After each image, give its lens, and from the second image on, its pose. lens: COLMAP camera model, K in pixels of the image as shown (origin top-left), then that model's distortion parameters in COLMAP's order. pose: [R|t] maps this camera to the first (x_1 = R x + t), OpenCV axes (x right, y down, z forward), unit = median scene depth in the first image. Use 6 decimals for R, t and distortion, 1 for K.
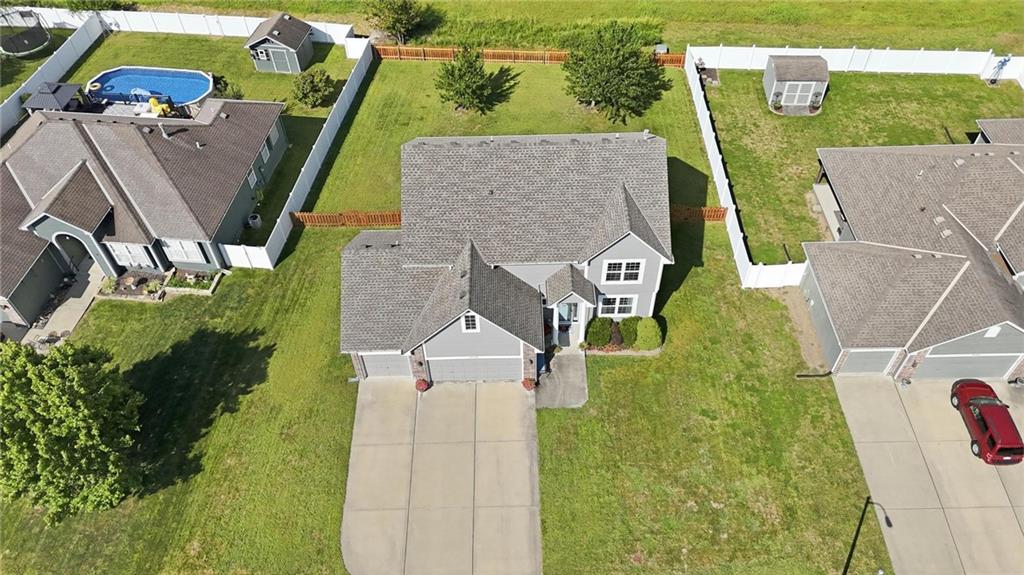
lens RADIAL K [[754.3, 0, 515.1], [0, 754.3, 290.6], [0, 0, 1]] dist [0.059507, -0.043858]
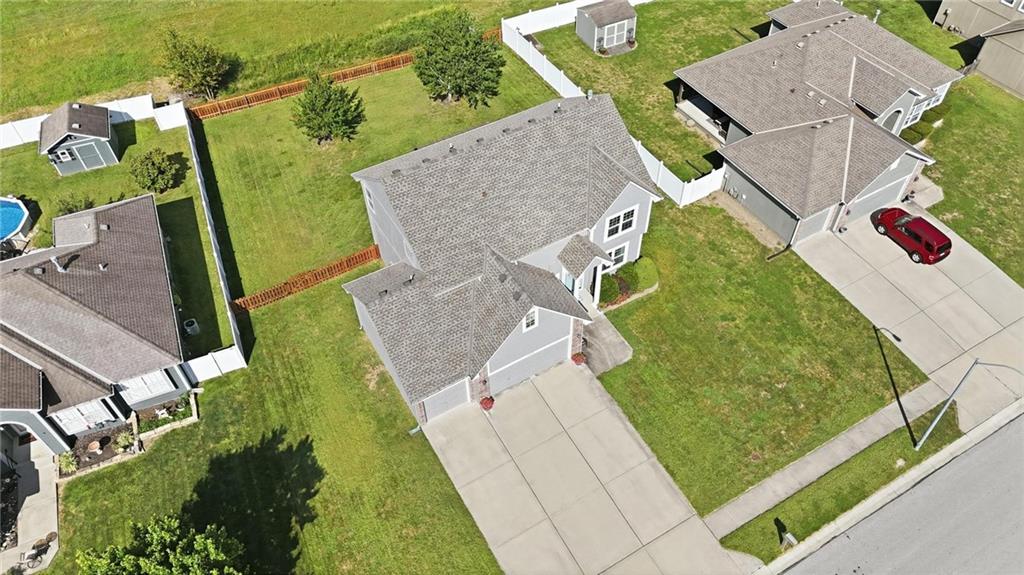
lens RADIAL K [[754.3, 0, 515.1], [0, 754.3, 290.6], [0, 0, 1]] dist [0.059507, -0.043858]
pose [[0.868209, -0.372052, 0.328316, -0.324293], [0.371917, 0.925933, 0.065770, -0.055154], [-0.328468, 0.065004, 0.942276, 0.053479]]
